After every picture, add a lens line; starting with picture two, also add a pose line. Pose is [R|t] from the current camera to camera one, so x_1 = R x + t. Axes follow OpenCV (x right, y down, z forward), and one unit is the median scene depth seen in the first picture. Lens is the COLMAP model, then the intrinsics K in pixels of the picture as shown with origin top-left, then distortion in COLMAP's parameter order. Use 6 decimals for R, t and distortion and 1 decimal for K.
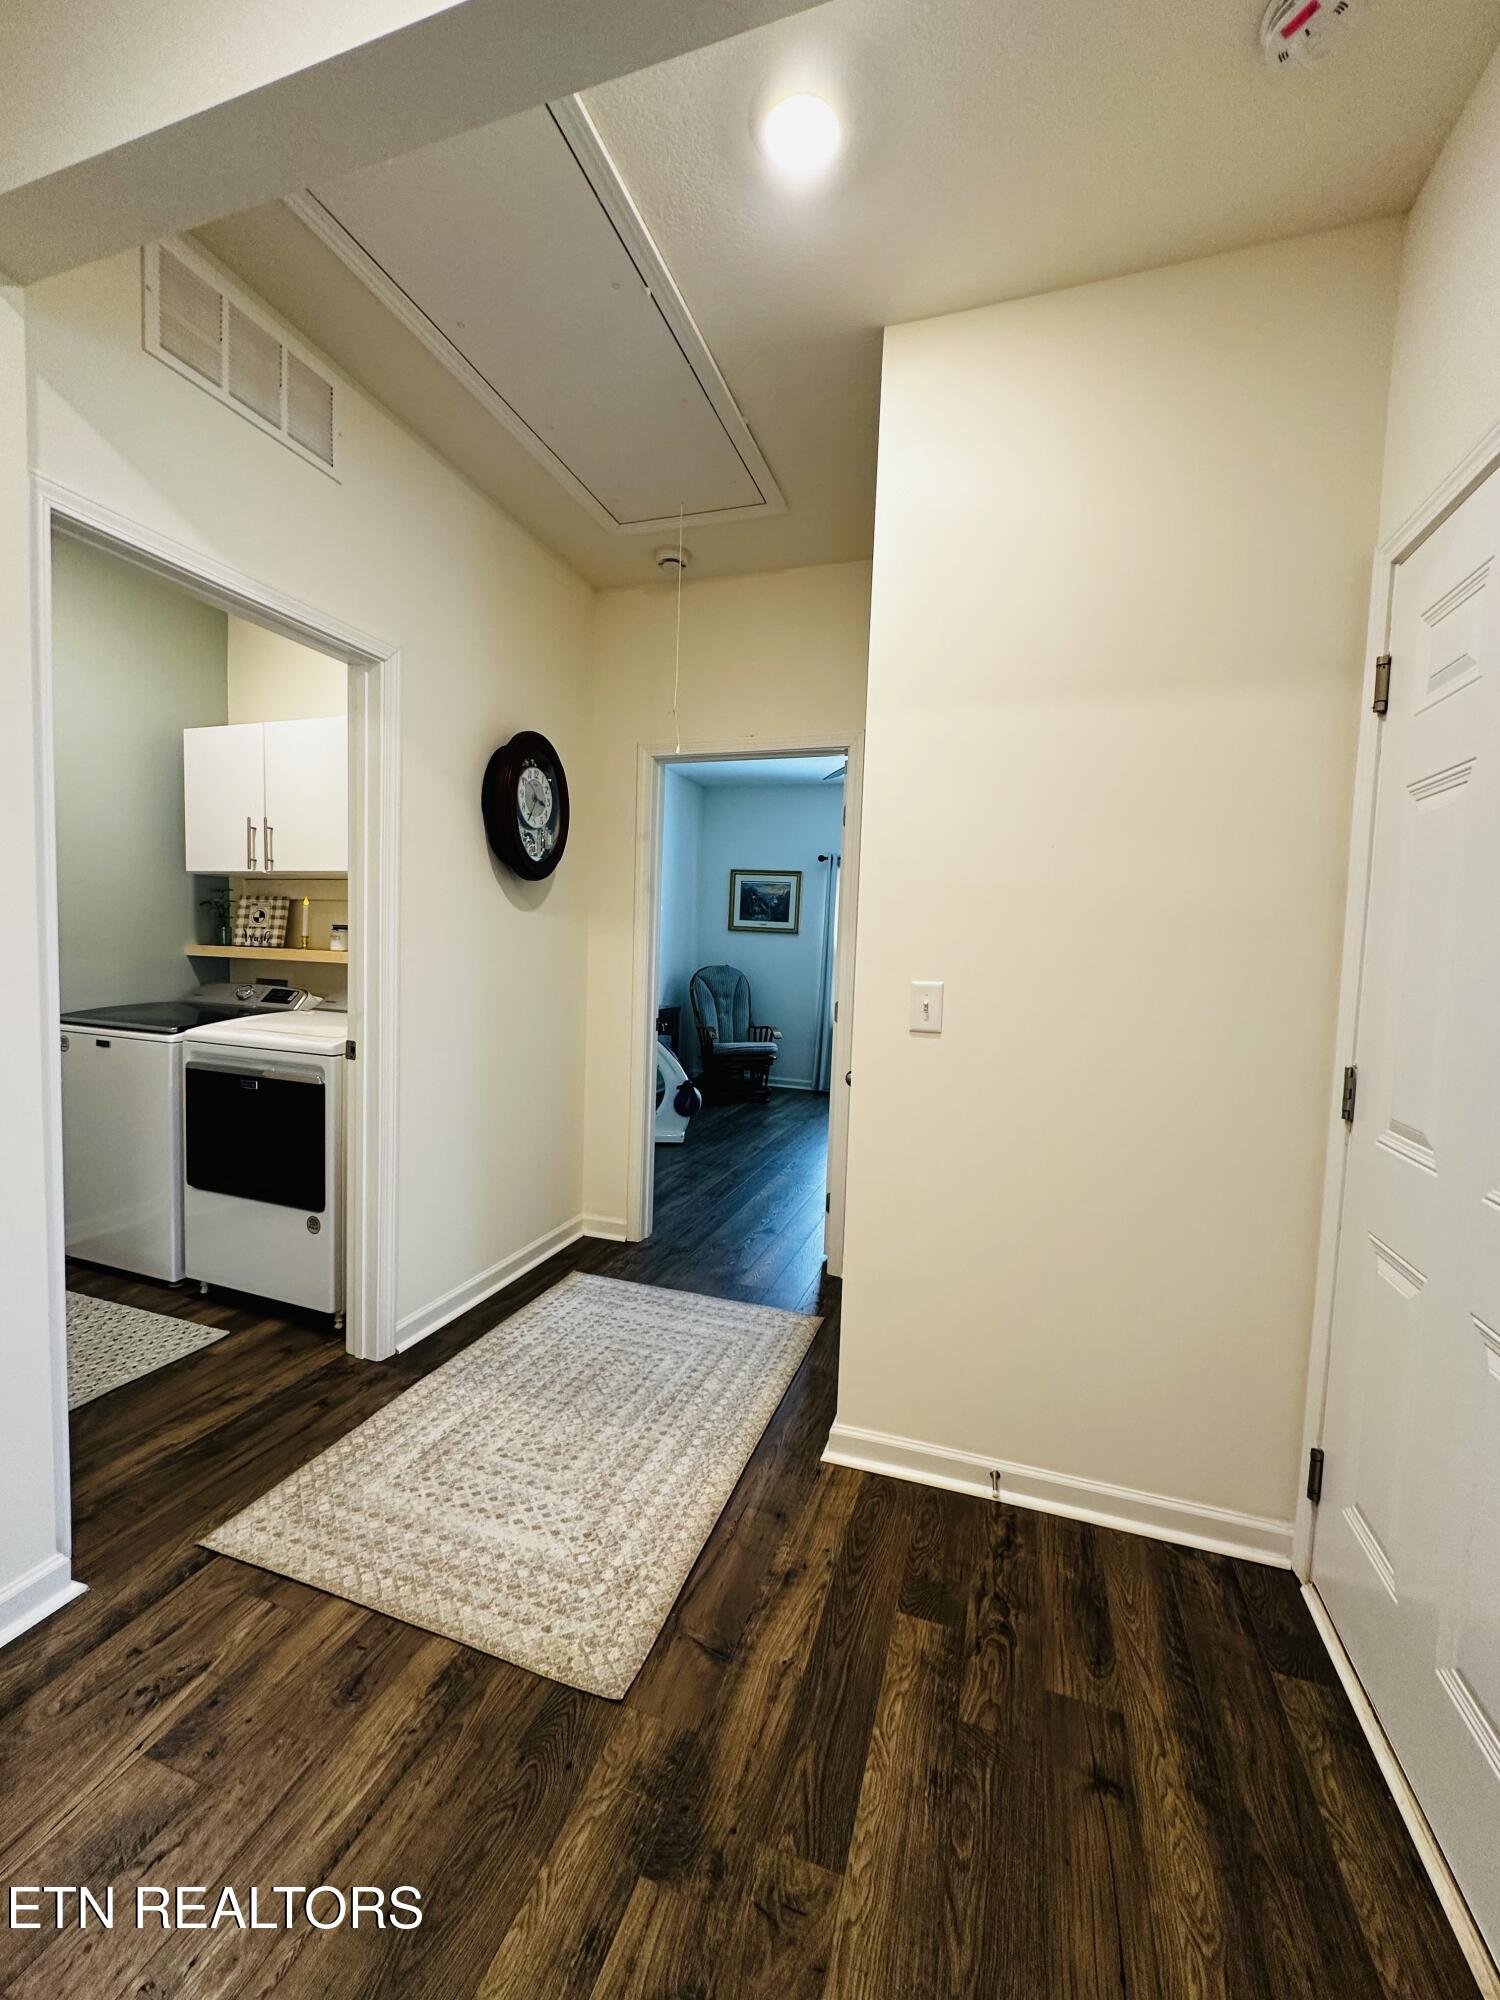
lens RADIAL K [[795.3, 0, 743.8], [0, 795.3, 1001.3], [0, 0, 1]] dist [-0.002219, 0.000392]
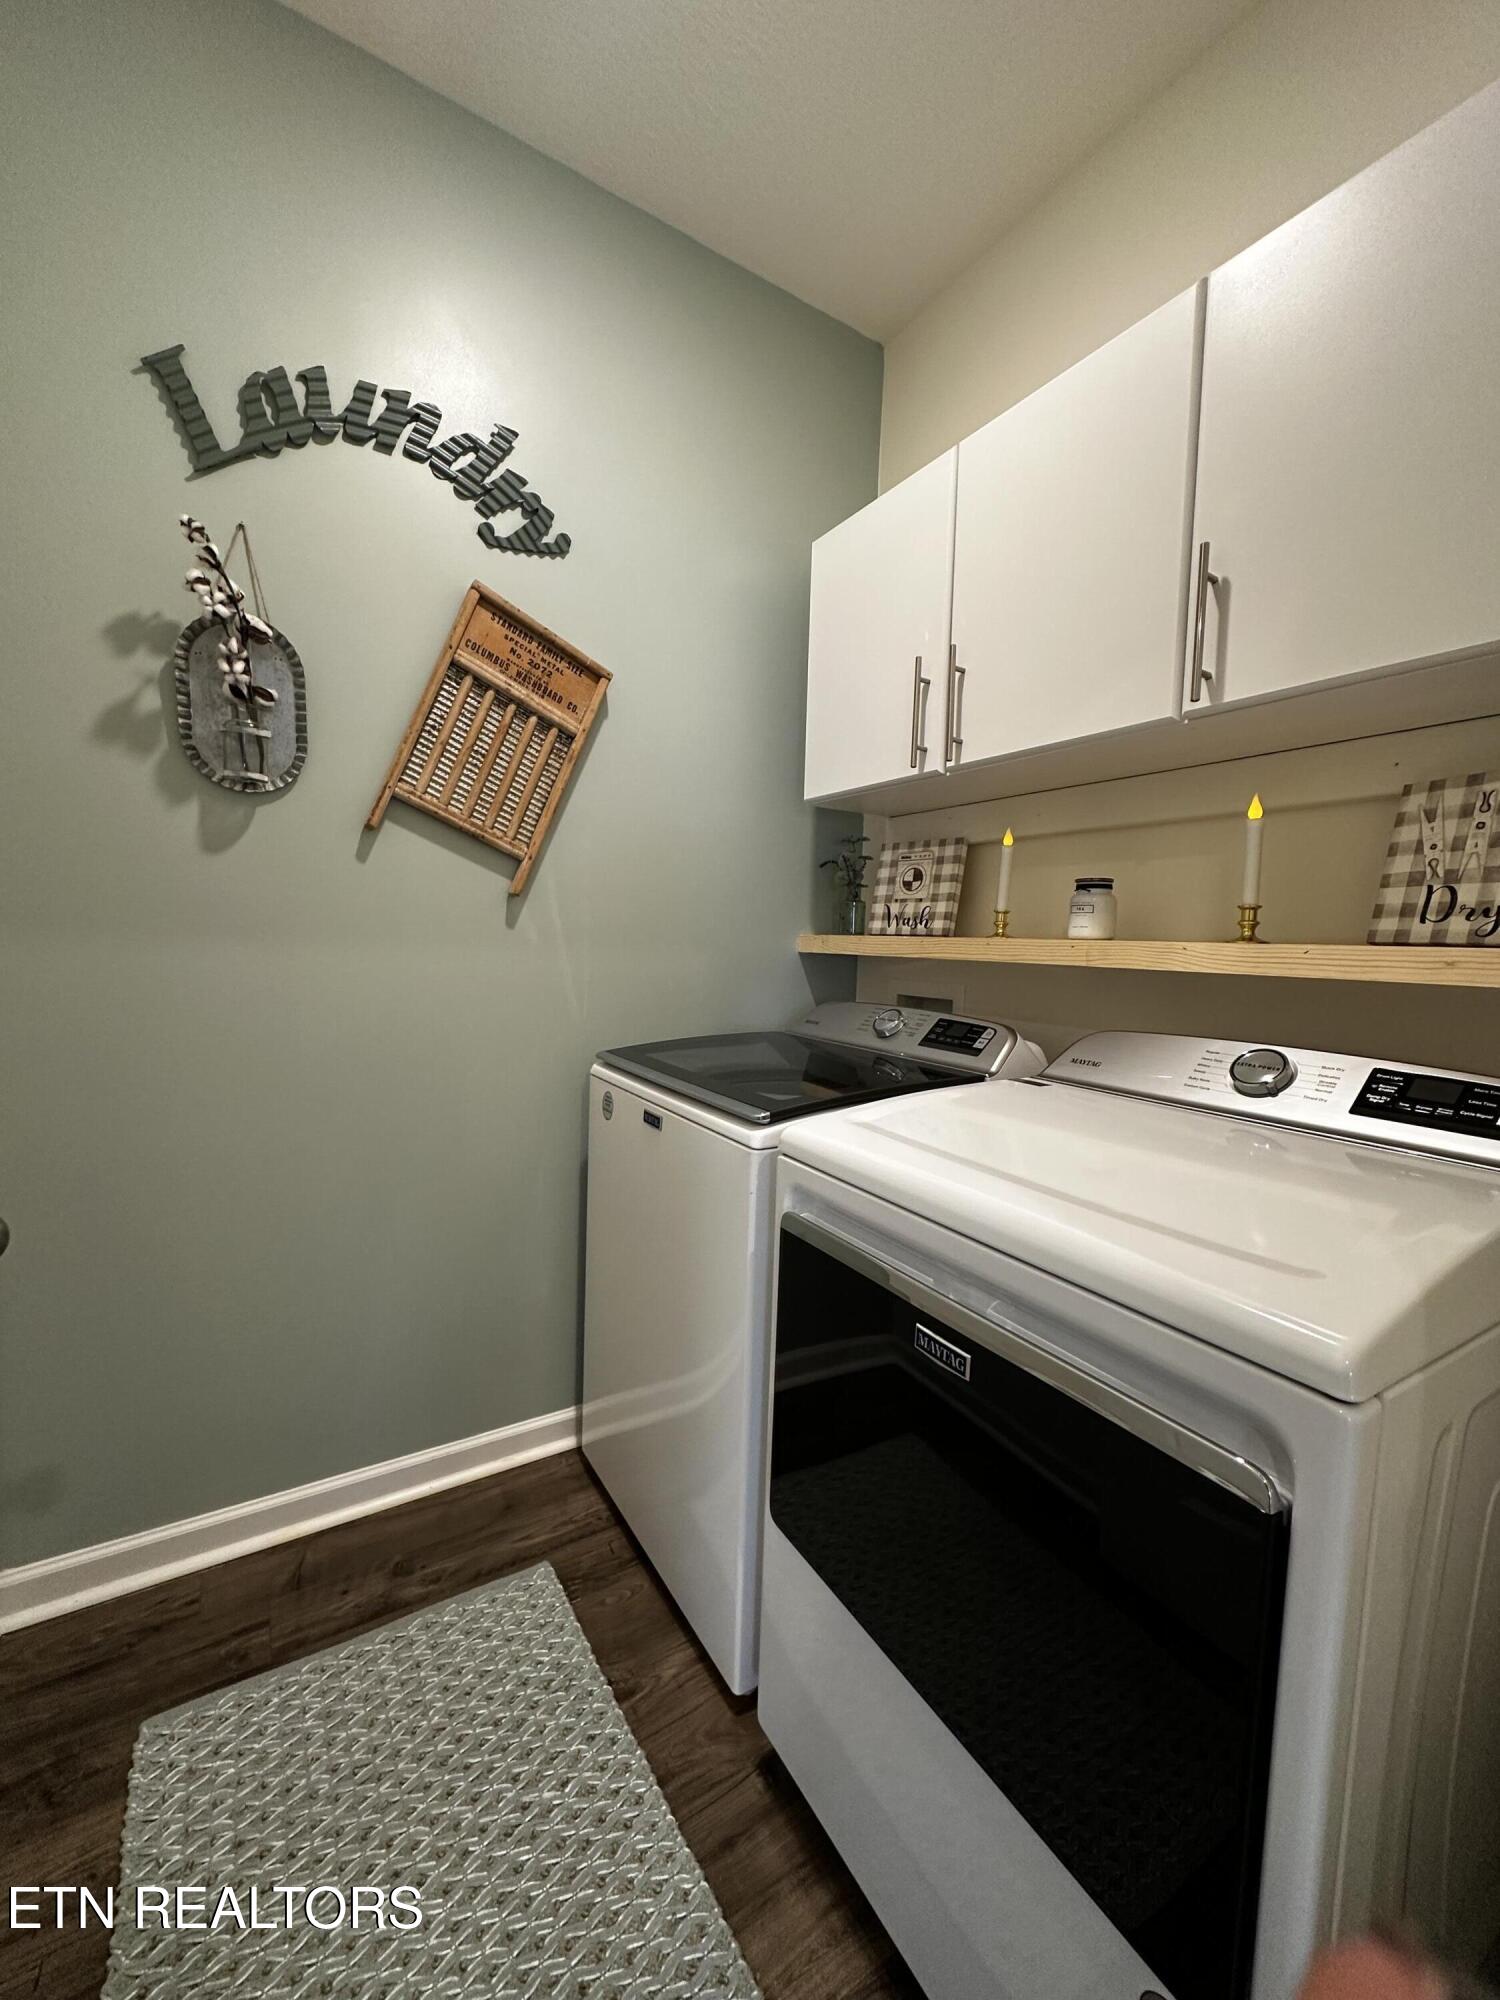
lens RADIAL K [[795.3, 0, 743.8], [0, 795.3, 1001.3], [0, 0, 1]] dist [-0.002219, 0.000392]
pose [[0.777200, 0.036671, -0.628184, -0.395144], [-0.046110, 0.998936, 0.001265, -0.022406], [0.627562, 0.027983, 0.778064, 0.566871]]
